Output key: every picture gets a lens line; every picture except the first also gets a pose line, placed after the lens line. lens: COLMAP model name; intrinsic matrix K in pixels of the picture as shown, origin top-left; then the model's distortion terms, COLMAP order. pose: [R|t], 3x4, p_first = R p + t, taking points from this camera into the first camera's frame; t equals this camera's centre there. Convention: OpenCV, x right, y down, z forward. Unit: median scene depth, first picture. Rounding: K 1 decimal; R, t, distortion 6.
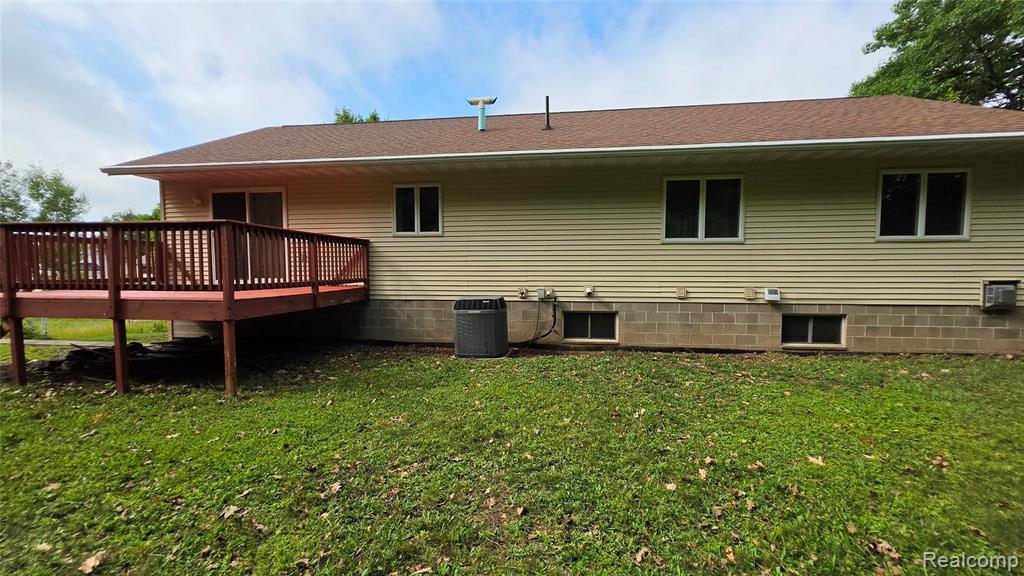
lens RADIAL K [[389.1, 0, 512.0], [0, 389.1, 288.0], [0, 0, 1]] dist [0.000287, 0.000057]
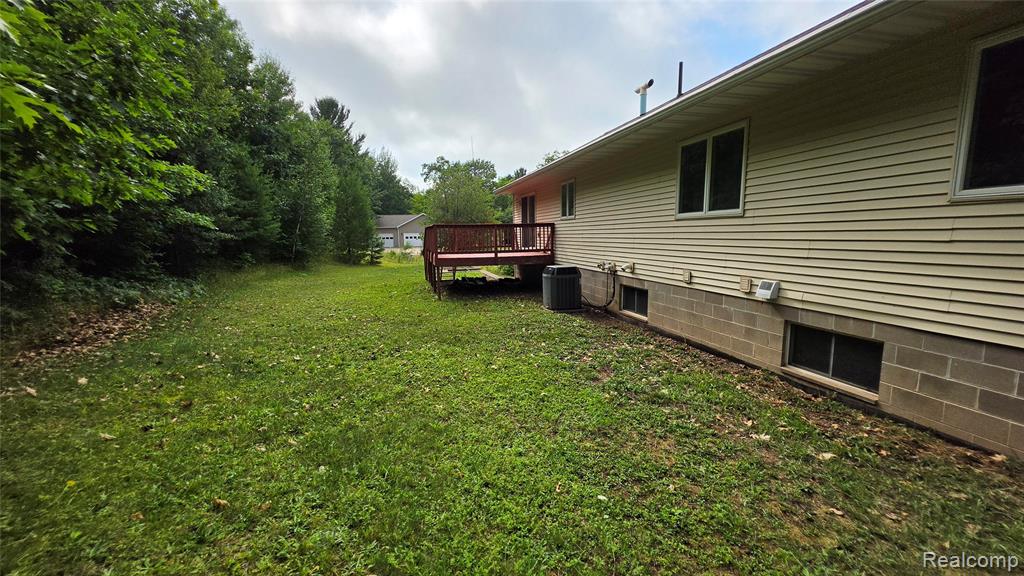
lens RADIAL K [[389.1, 0, 512.0], [0, 389.1, 288.0], [0, 0, 1]] dist [0.000287, 0.000057]
pose [[0.401205, 0.121066, -0.907952, 1.084954], [-0.044010, 0.992630, 0.112910, -0.043056], [0.914930, -0.005341, 0.403577, 0.296480]]
